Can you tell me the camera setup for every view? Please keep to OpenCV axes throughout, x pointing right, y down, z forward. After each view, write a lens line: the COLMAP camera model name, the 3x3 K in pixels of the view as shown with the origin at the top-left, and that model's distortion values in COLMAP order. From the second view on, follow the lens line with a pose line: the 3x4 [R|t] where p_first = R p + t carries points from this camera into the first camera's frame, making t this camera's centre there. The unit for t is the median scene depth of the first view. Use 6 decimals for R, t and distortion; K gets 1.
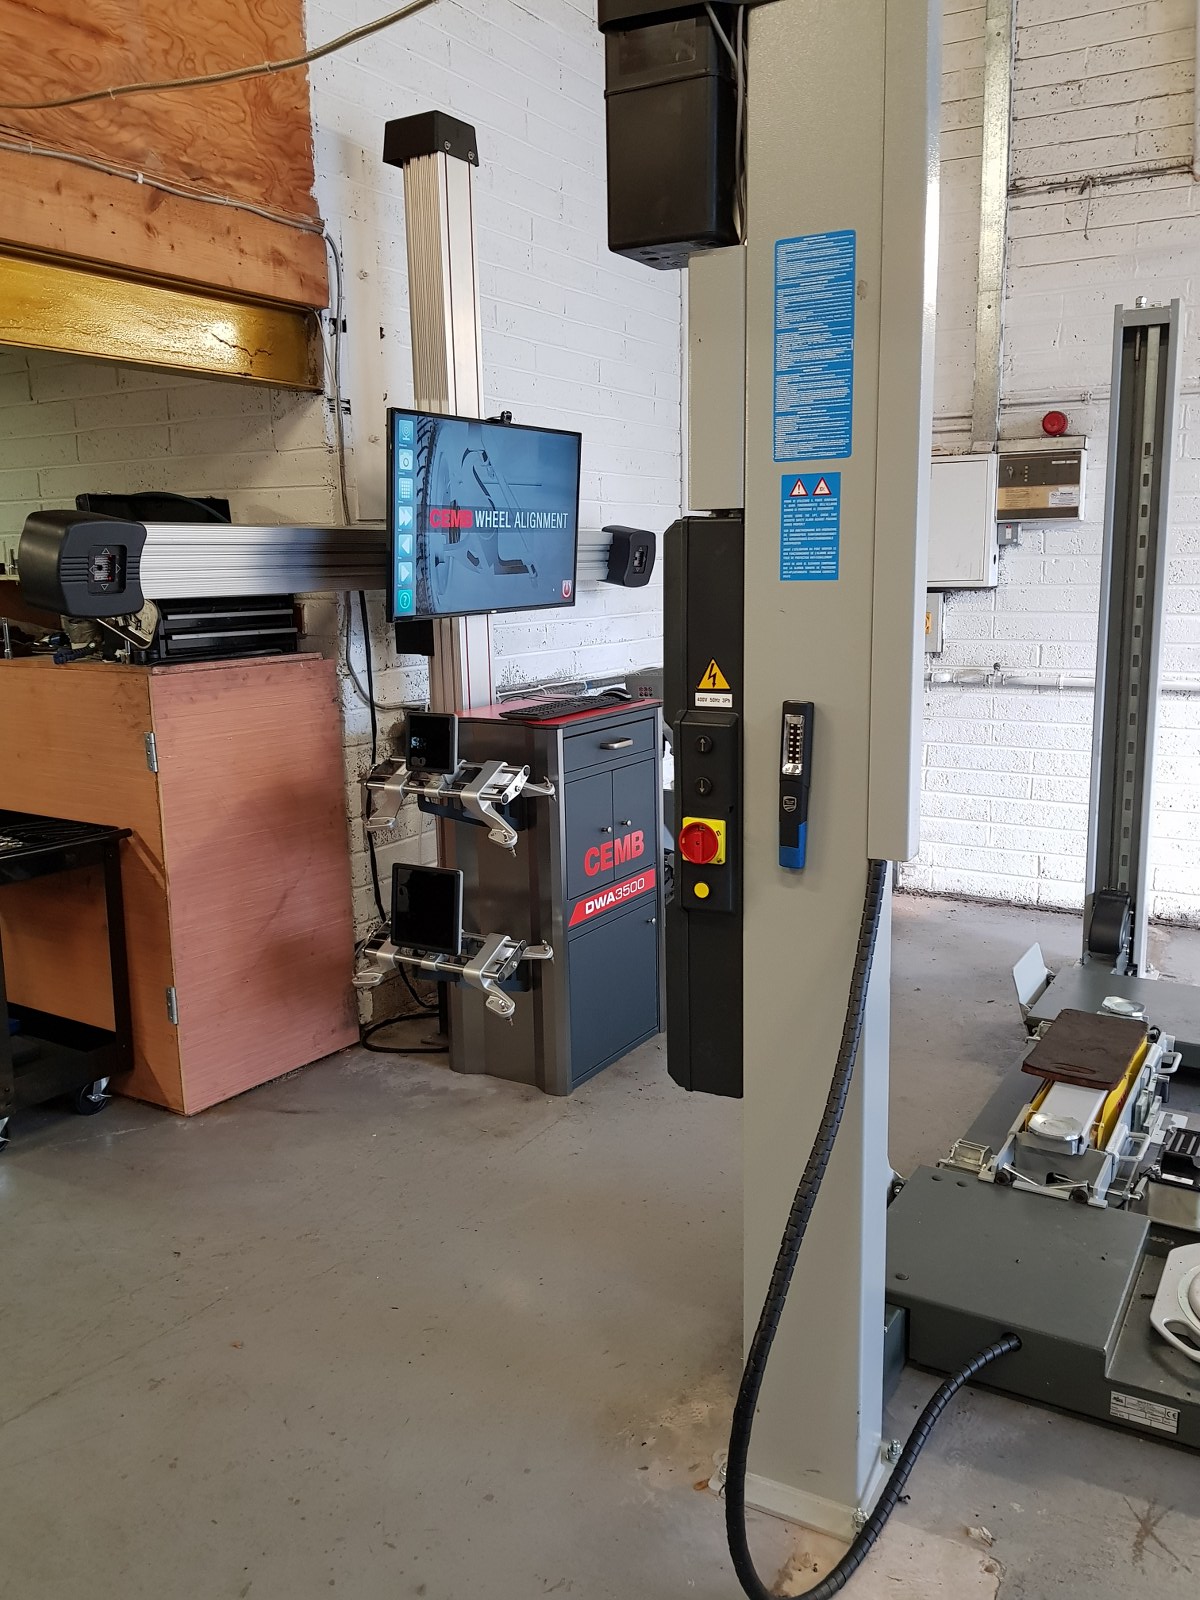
lens RADIAL K [[1280.2, 0, 617.1], [0, 1280.2, 783.7], [0, 0, 1]] dist [0.126119, -0.263512]
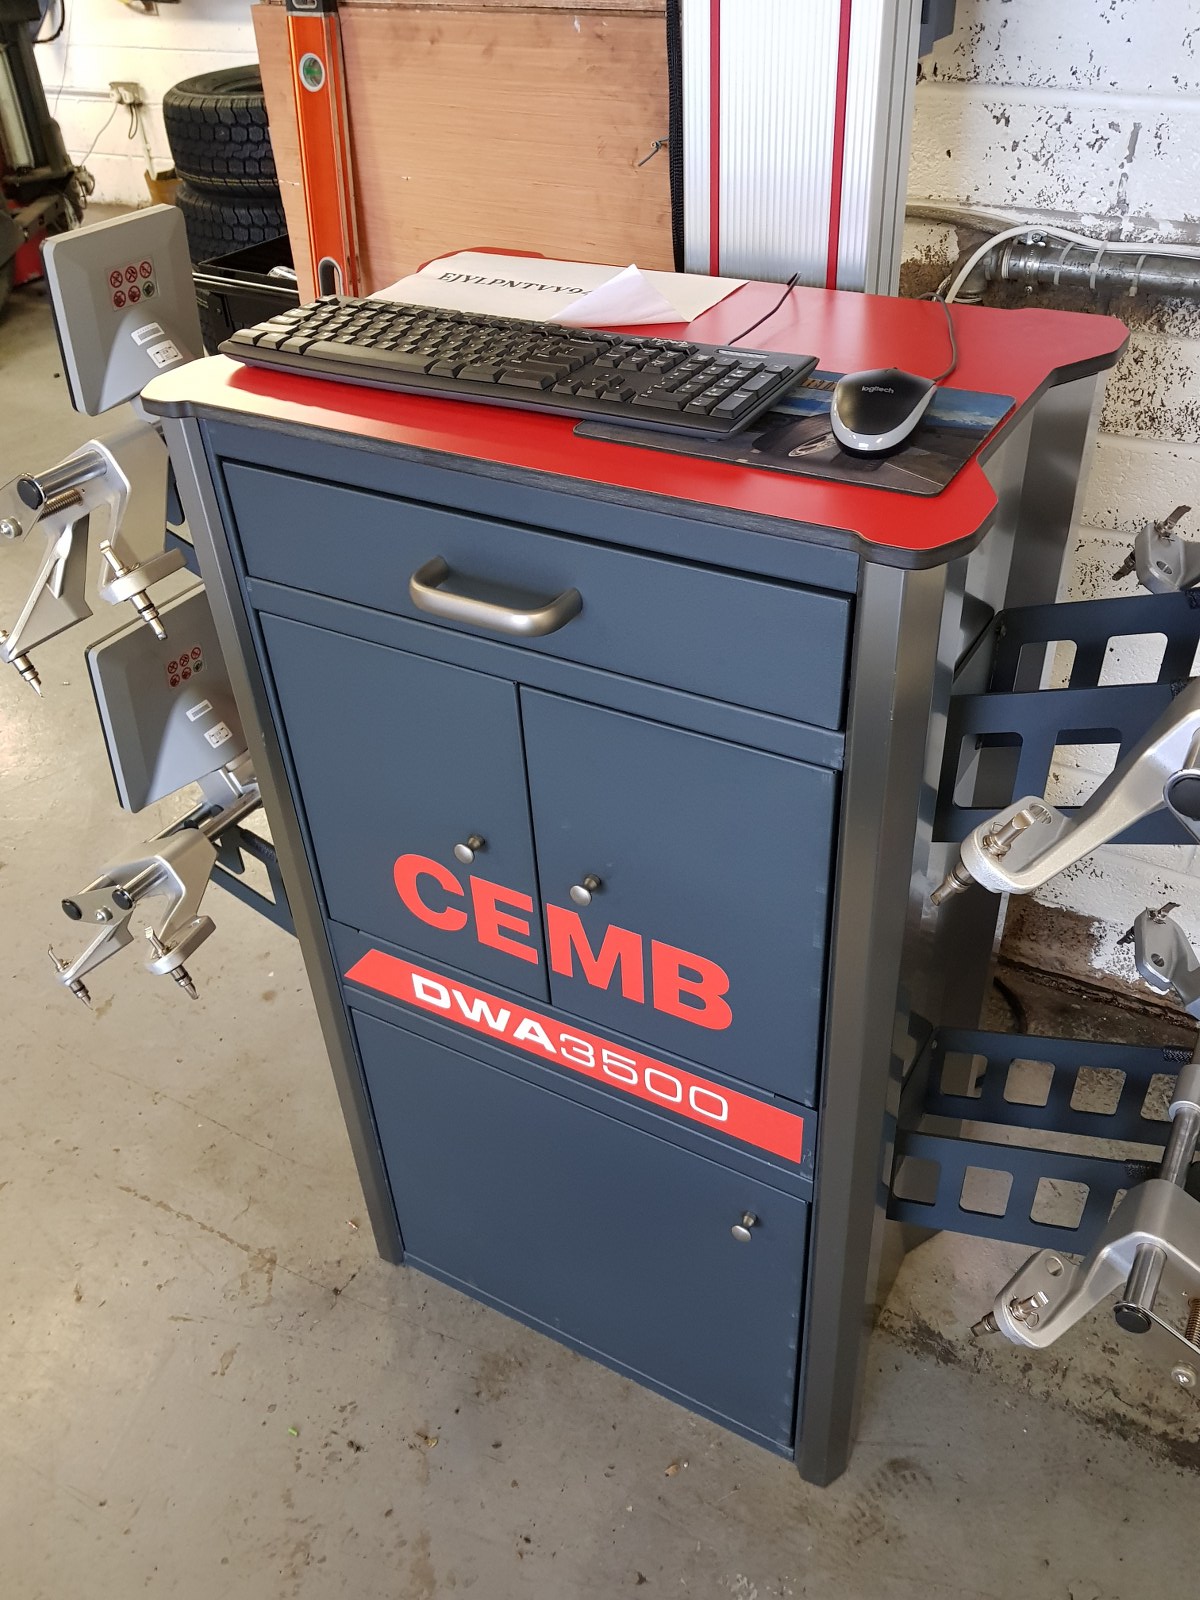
lens RADIAL K [[1298.3, 0, 620.6], [0, 1298.3, 798.8], [0, 0, 1]] dist [0.061094, -0.106542]
pose [[0.032814, 0.609769, -0.791899, 0.211646], [-0.140999, 0.787226, 0.600328, -0.147745], [0.989466, 0.091958, 0.111809, 0.993555]]
